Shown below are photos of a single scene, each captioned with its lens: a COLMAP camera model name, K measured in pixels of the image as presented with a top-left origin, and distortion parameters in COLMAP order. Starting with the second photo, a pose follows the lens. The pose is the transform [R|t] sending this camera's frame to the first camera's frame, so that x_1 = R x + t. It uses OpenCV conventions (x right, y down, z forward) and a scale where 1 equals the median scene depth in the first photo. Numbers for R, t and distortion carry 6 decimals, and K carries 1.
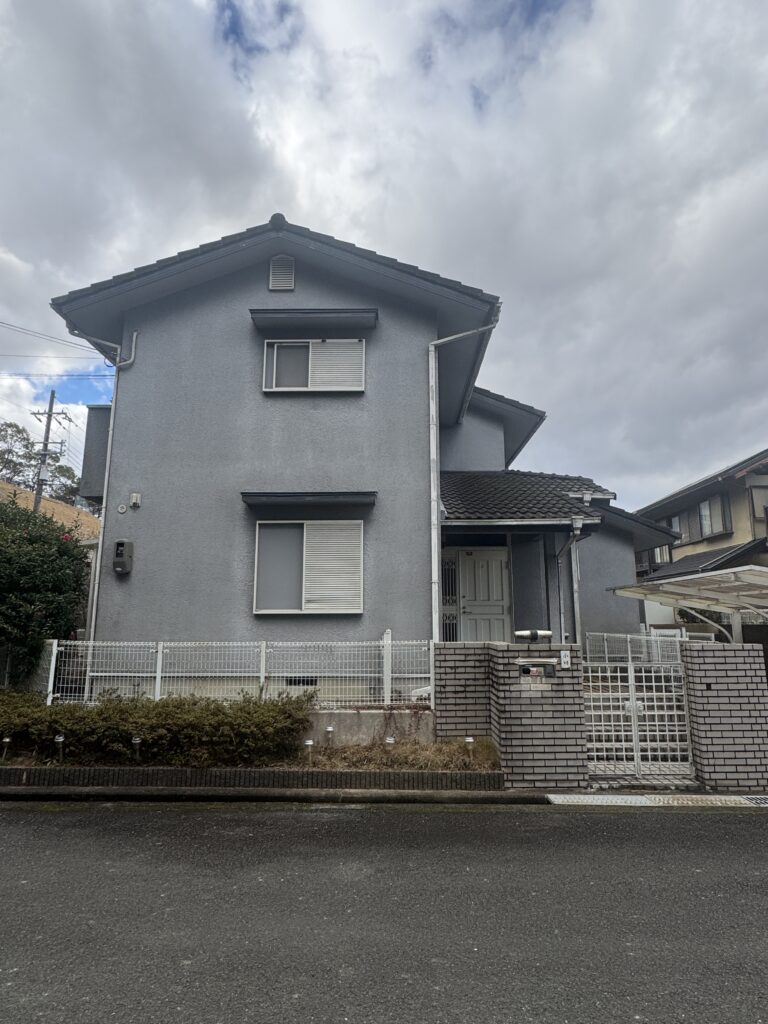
lens RADIAL K [[569.8, 0, 386.3], [0, 569.8, 516.4], [0, 0, 1]] dist [-0.006013, 0.004850]
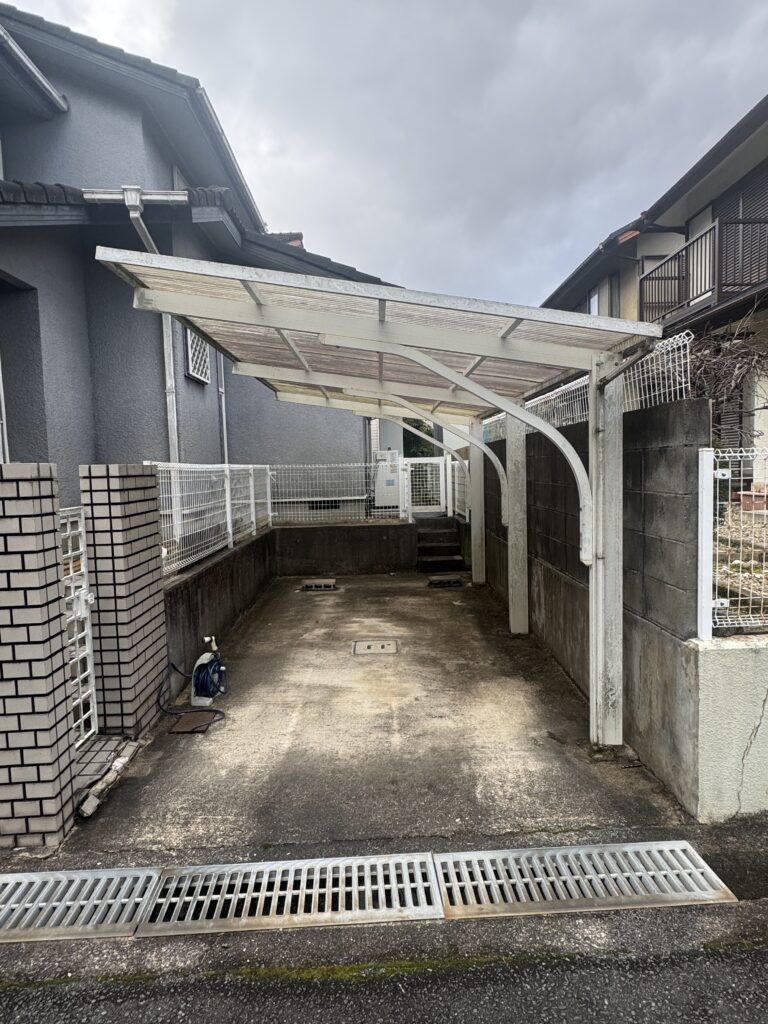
lens RADIAL K [[600.7, 0, 384.4], [0, 600.7, 506.0], [0, 0, 1]] dist [0.000409, -0.000572]
pose [[0.998971, -0.032995, 0.031105, 0.871586], [0.024484, 0.969853, 0.242457, 0.170002], [-0.038167, -0.241446, 0.969663, 0.644607]]
